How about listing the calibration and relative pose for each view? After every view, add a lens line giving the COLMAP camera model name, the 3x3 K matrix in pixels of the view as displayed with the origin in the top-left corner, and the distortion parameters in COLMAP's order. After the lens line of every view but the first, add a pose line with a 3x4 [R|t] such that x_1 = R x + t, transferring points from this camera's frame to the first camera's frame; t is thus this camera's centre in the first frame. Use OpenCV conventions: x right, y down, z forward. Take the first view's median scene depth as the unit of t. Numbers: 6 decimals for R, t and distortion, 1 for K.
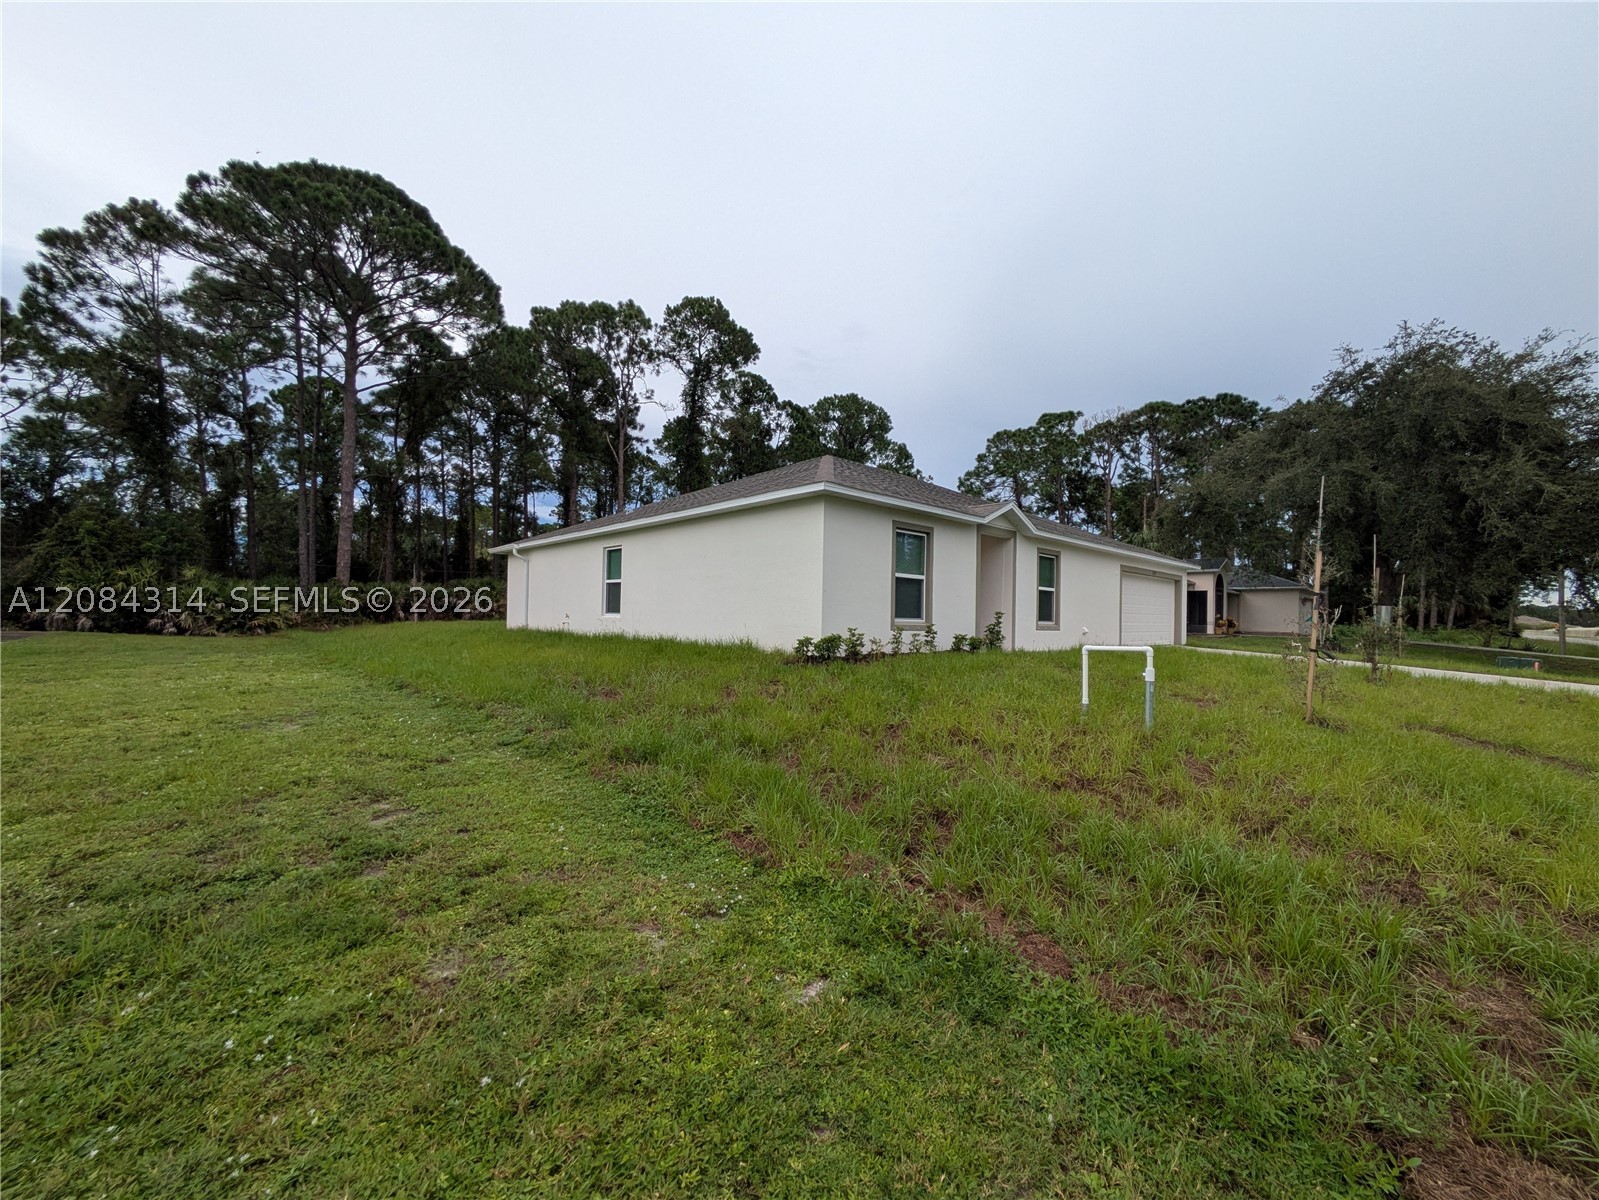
lens RADIAL K [[622.3, 0, 799.5], [0, 622.3, 600.0], [0, 0, 1]] dist [-0.000657, -0.005587]
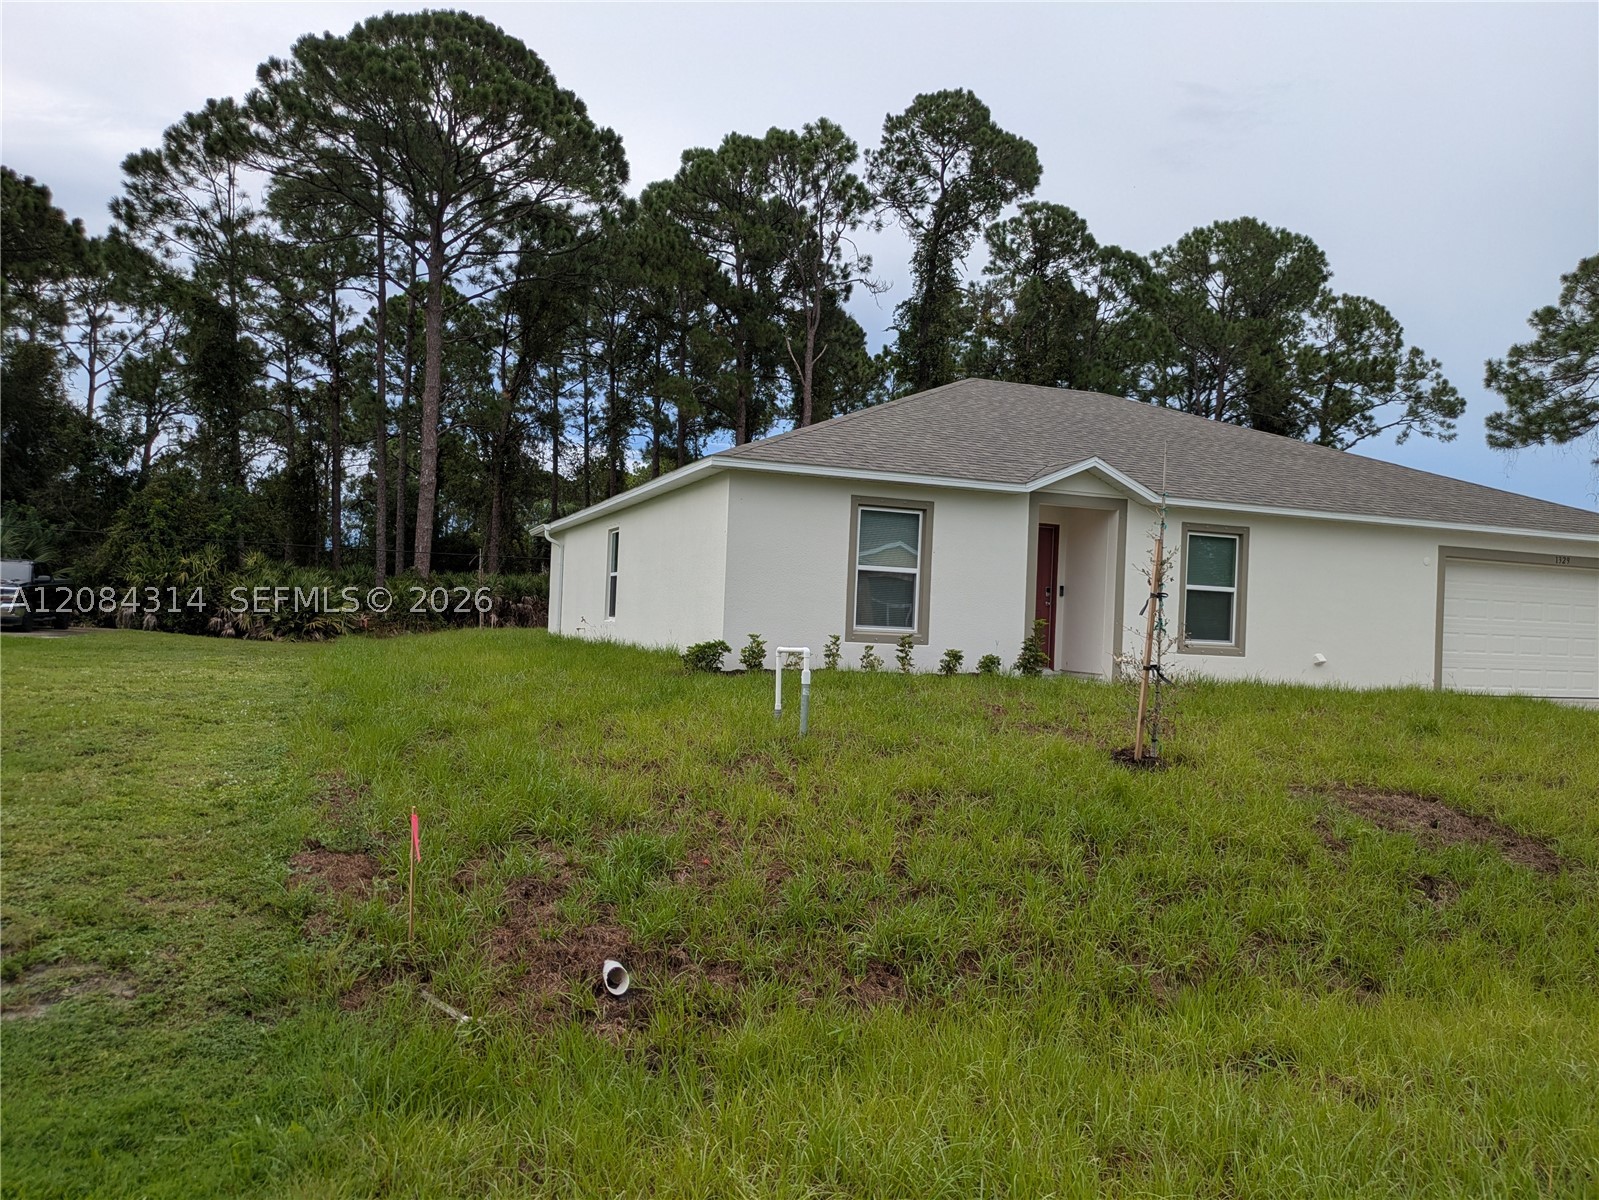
lens RADIAL K [[1187.3, 0, 799.5], [0, 1187.3, 600.0], [0, 0, 1]] dist [0.042379, -0.095537]
pose [[0.919639, 0.012325, -0.392571, 0.260938], [-0.015285, 0.999873, -0.004415, 0.002345], [0.392467, 0.010061, 0.919711, -0.137386]]
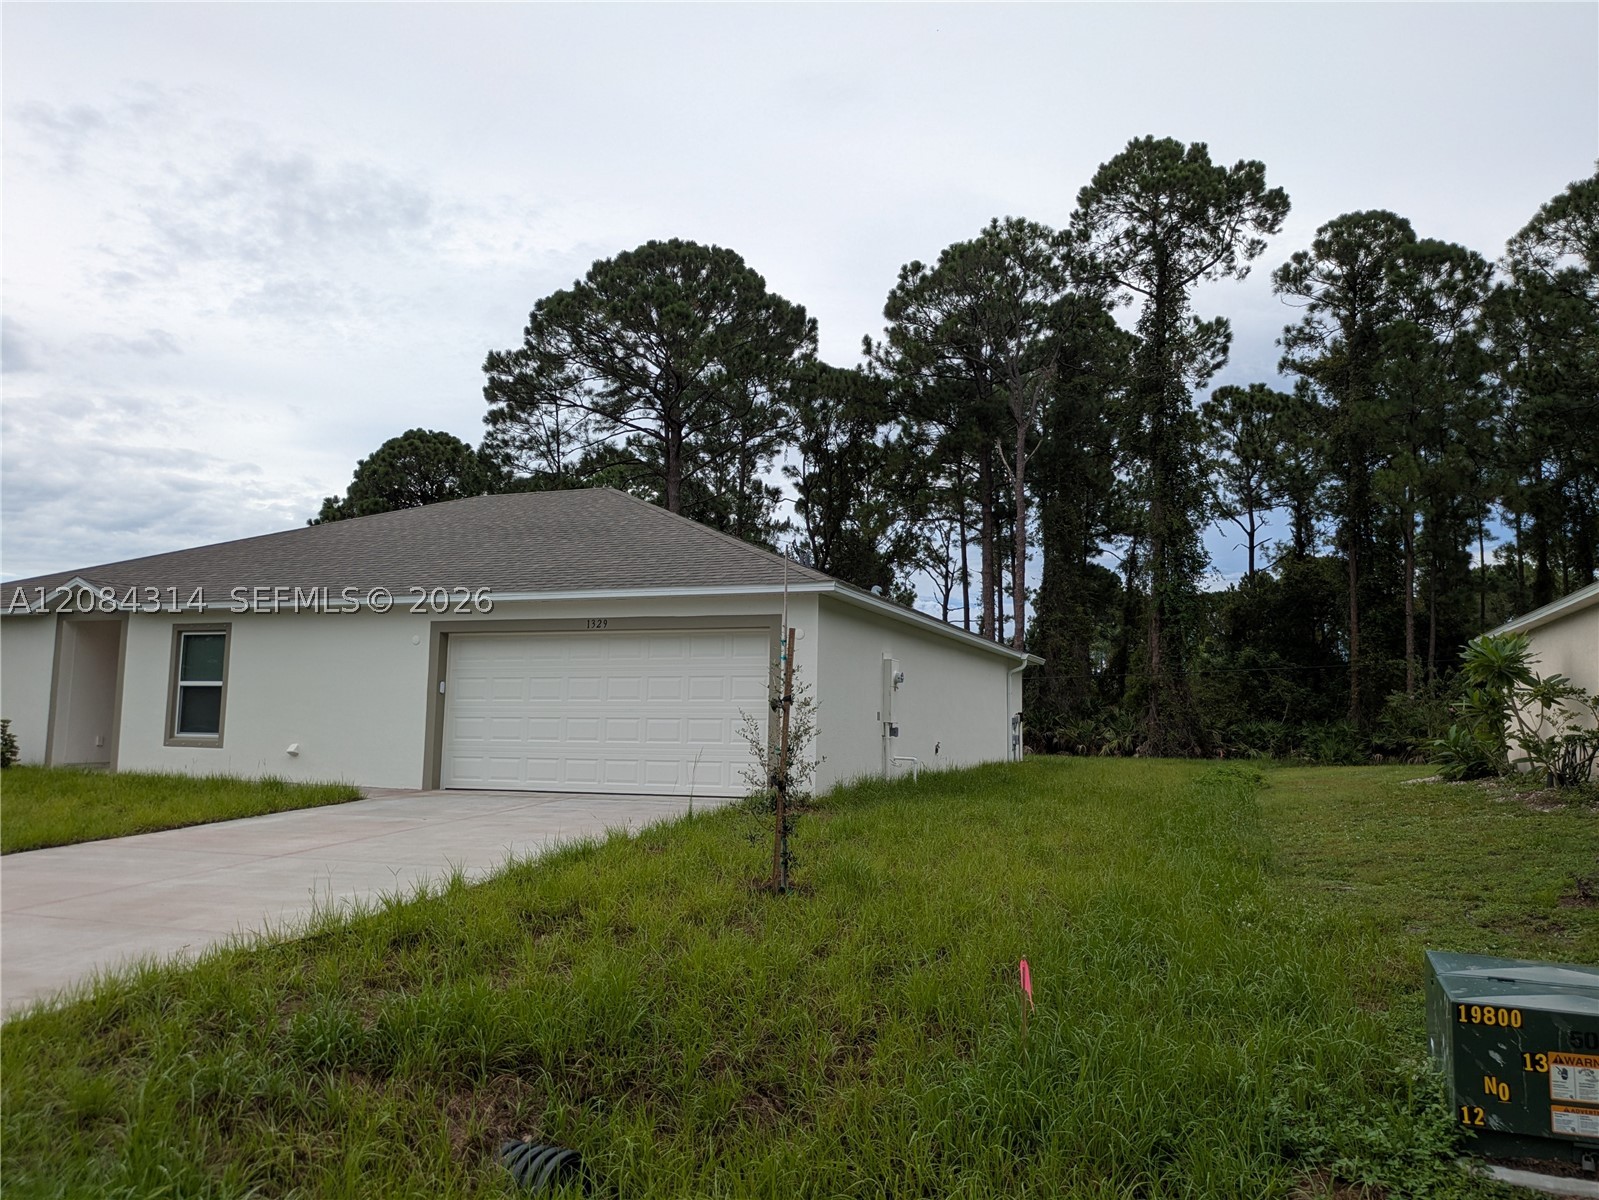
lens RADIAL K [[1187.3, 0, 799.5], [0, 1187.3, 600.0], [0, 0, 1]] dist [0.042379, -0.095537]
pose [[0.468074, -0.110534, -0.876749, 0.897176], [0.015774, 0.993033, -0.116773, 0.024378], [0.883548, 0.040829, 0.466557, 0.452489]]
